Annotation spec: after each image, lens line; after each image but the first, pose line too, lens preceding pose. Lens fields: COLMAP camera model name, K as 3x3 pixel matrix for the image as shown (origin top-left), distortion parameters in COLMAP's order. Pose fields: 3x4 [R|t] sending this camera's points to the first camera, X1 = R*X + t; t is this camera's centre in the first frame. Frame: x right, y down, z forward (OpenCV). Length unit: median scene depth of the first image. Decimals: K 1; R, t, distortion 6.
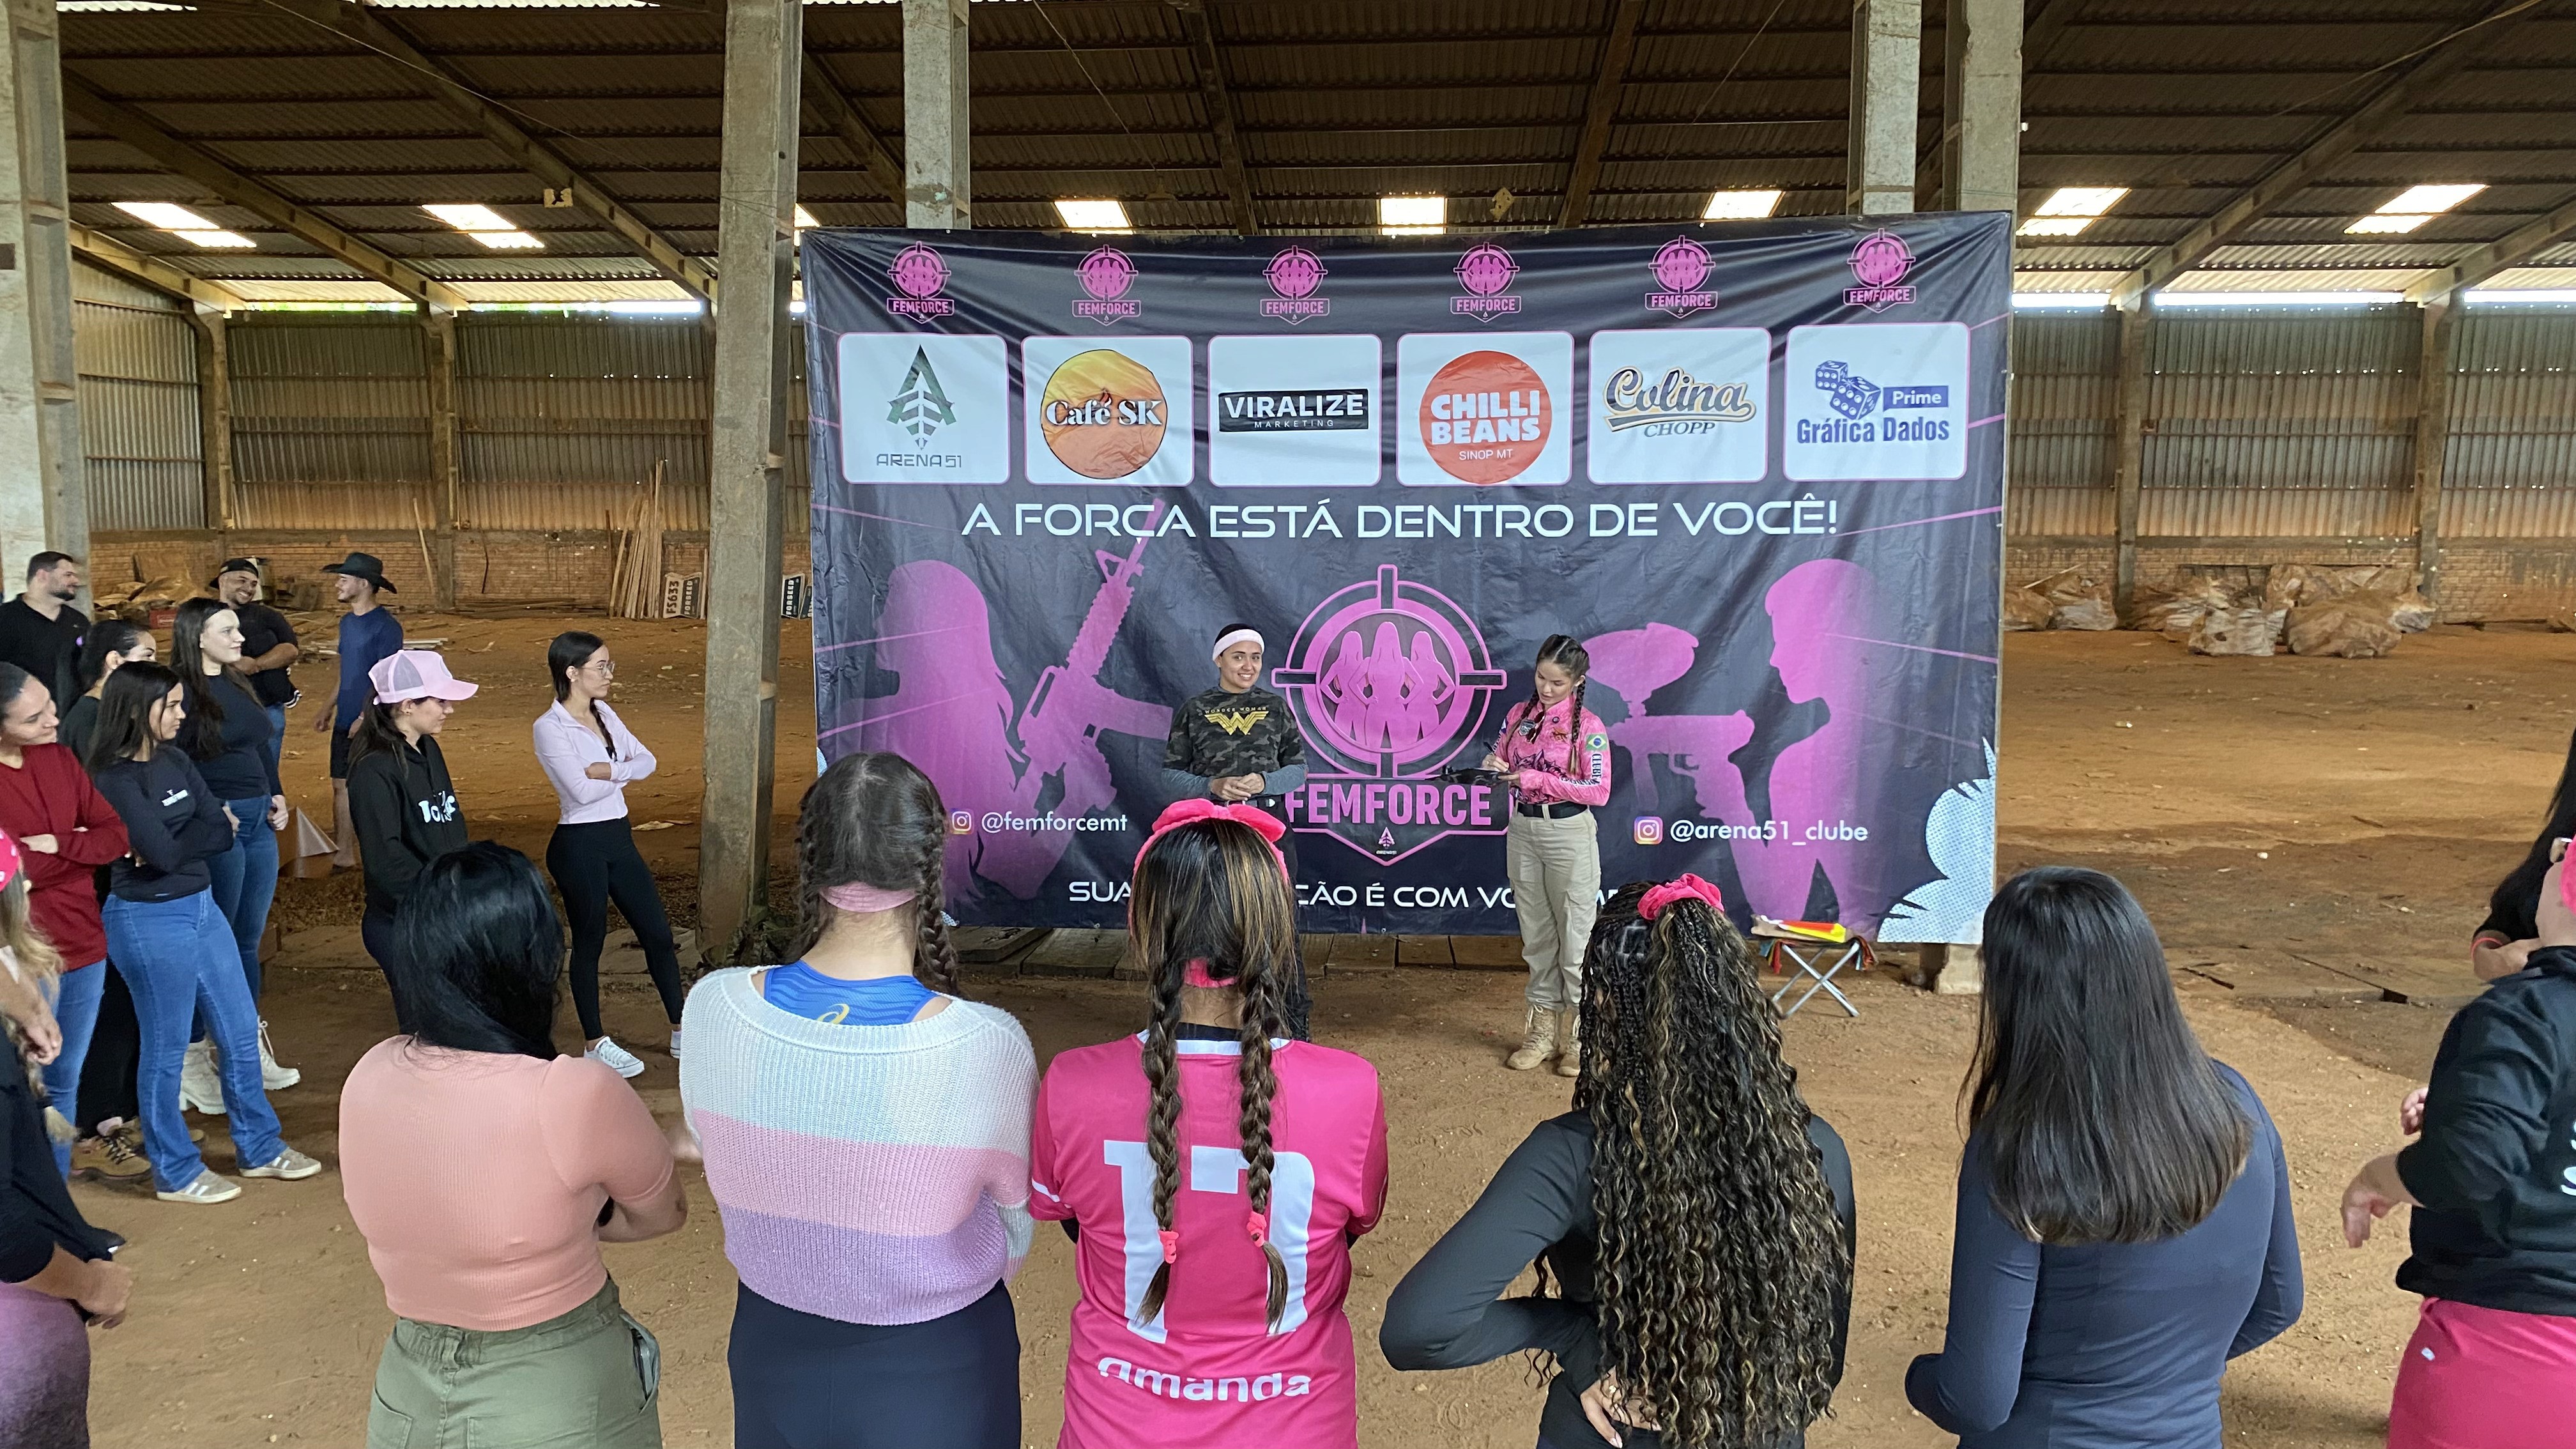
lens RADIAL K [[2055.4, 0, 1275.3], [0, 2055.4, 703.9], [0, 0, 1]] dist [0.105256, -0.099881]
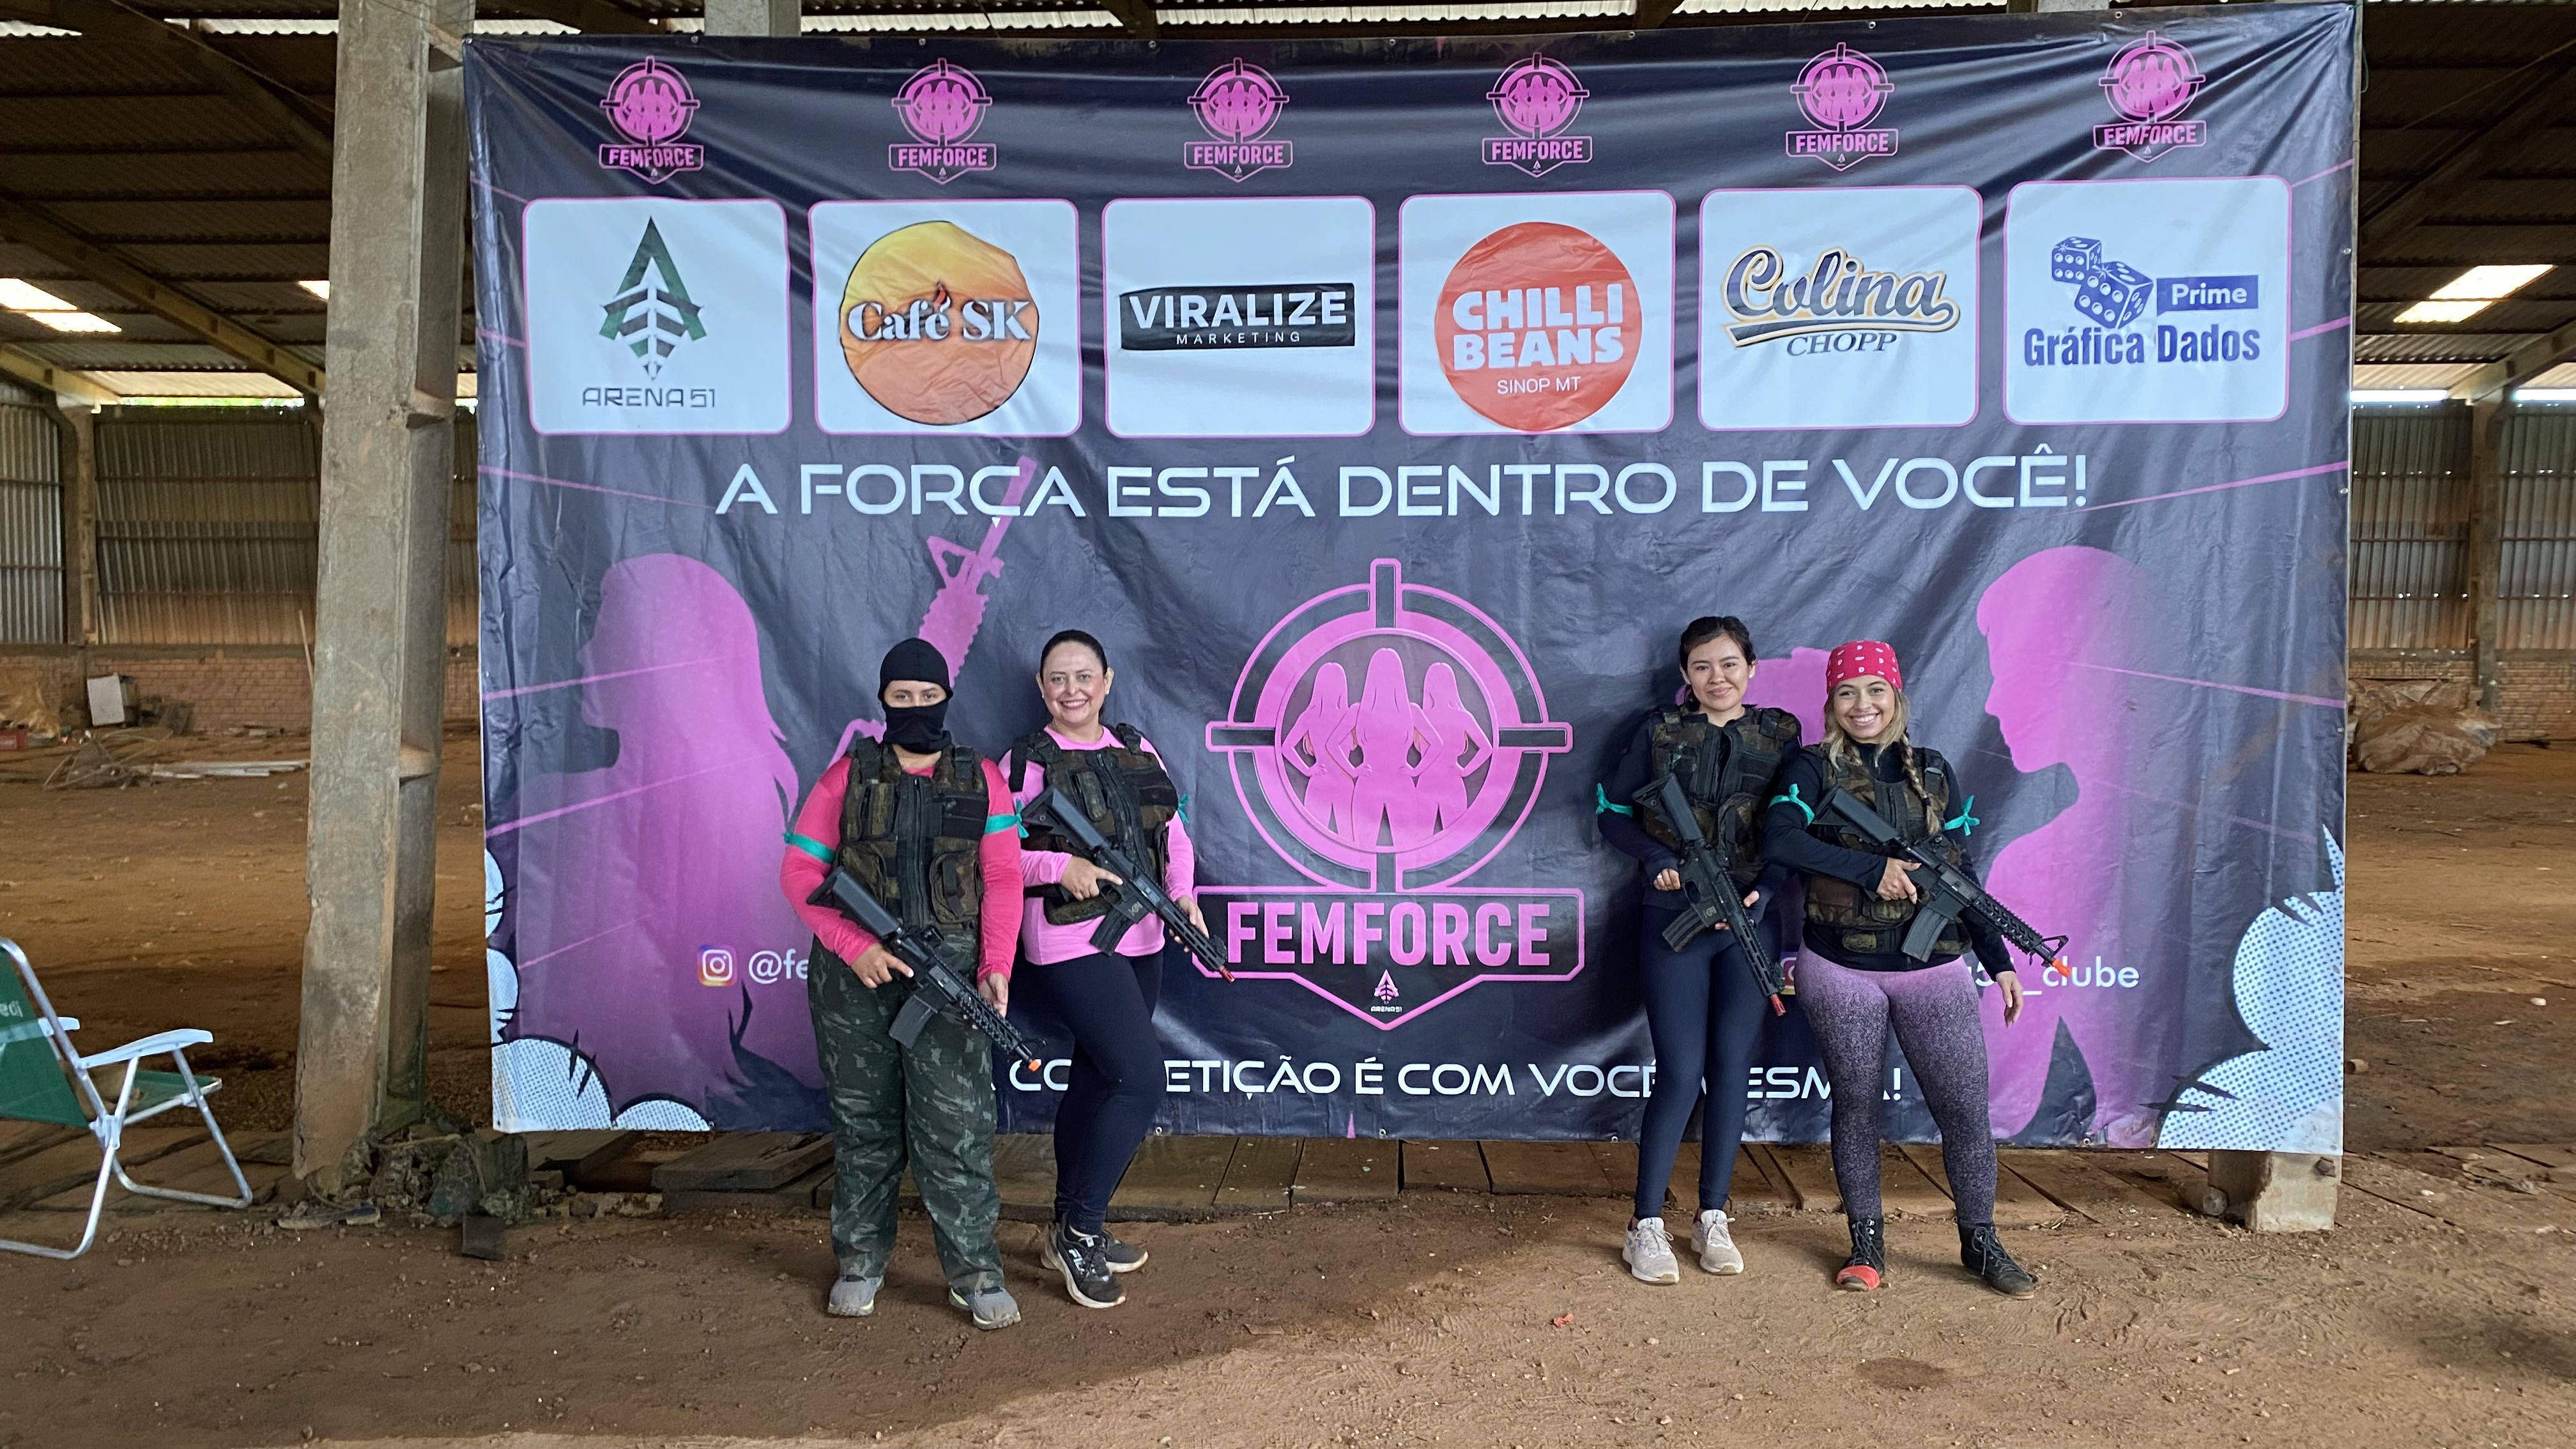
lens RADIAL K [[1943.0, 0, 1317.9], [0, 1943.0, 747.5], [0, 0, 1]] dist [0.038870, -0.001279]
pose [[0.999584, -0.002252, 0.028741, 0.016018], [0.003756, 0.998619, -0.052412, 0.022320], [-0.028584, 0.052498, 0.998212, 0.401585]]
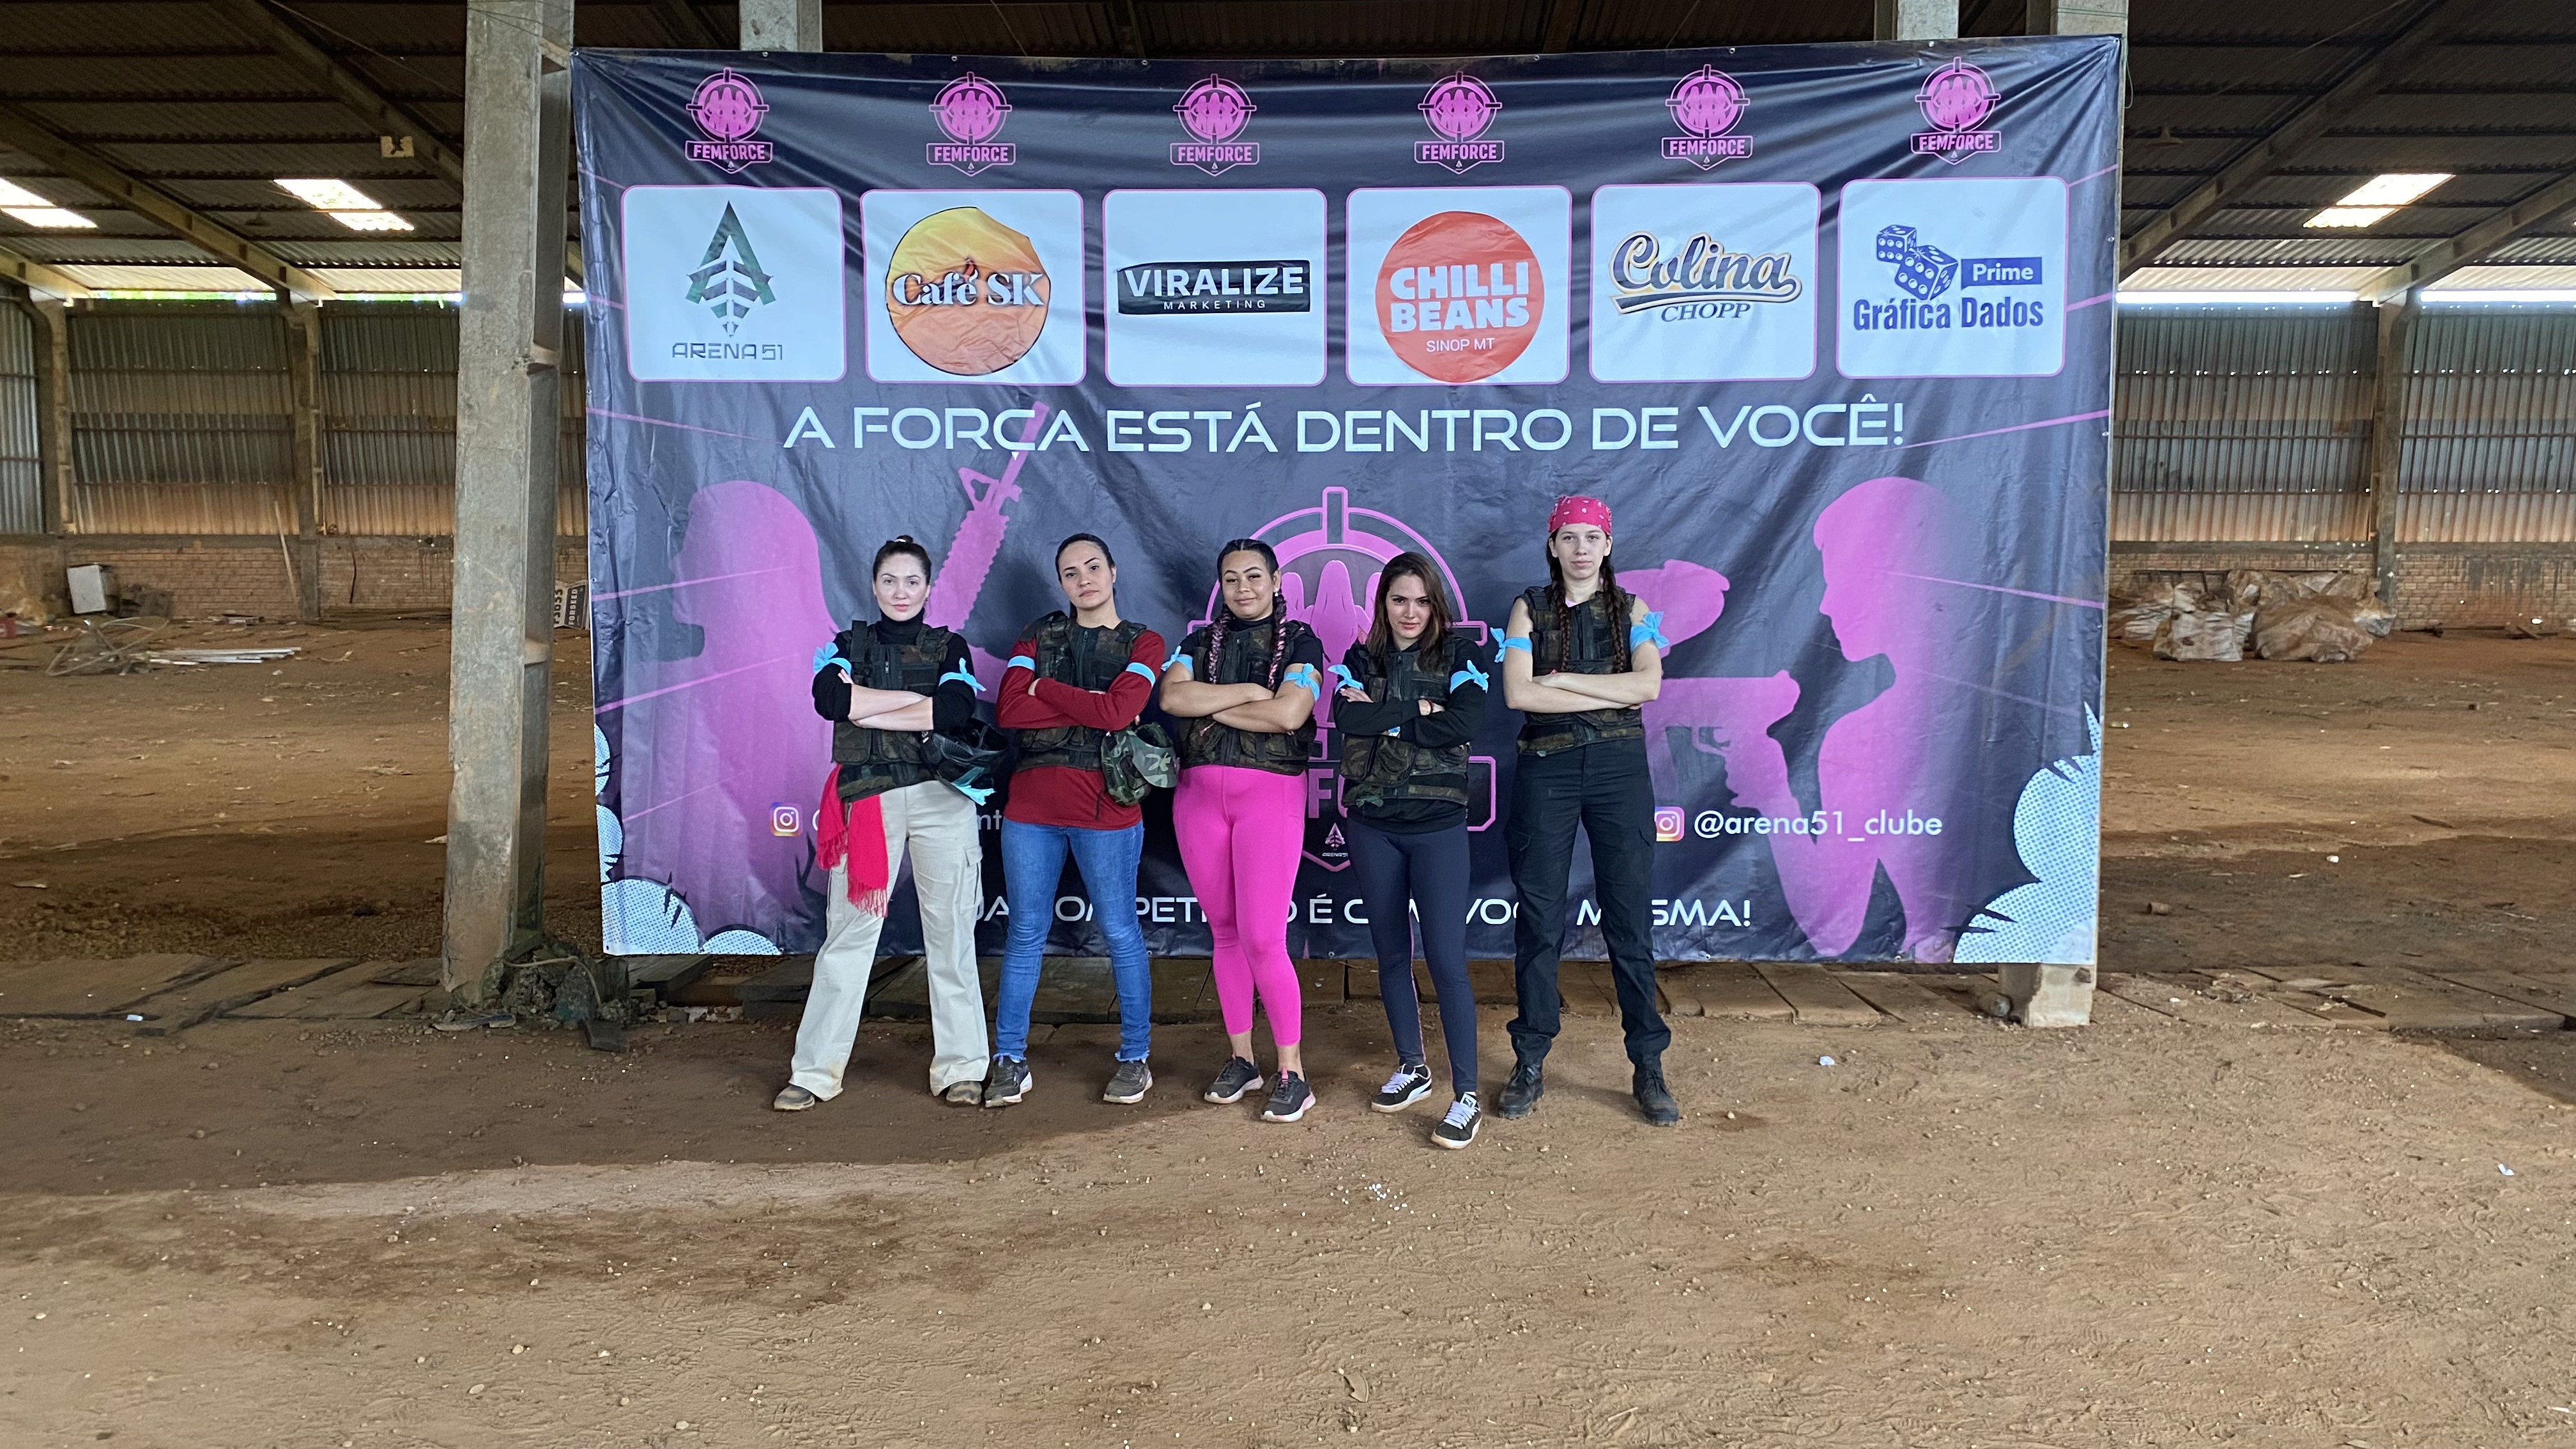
lens RADIAL K [[1988.1, 0, 1295.7], [0, 1988.1, 718.9], [0, 0, 1]] dist [0.050474, -0.012352]
pose [[0.999016, -0.003701, 0.044201, 0.005855], [0.004160, 0.999938, -0.010301, 0.028249], [-0.044160, 0.010475, 0.998970, 0.246487]]
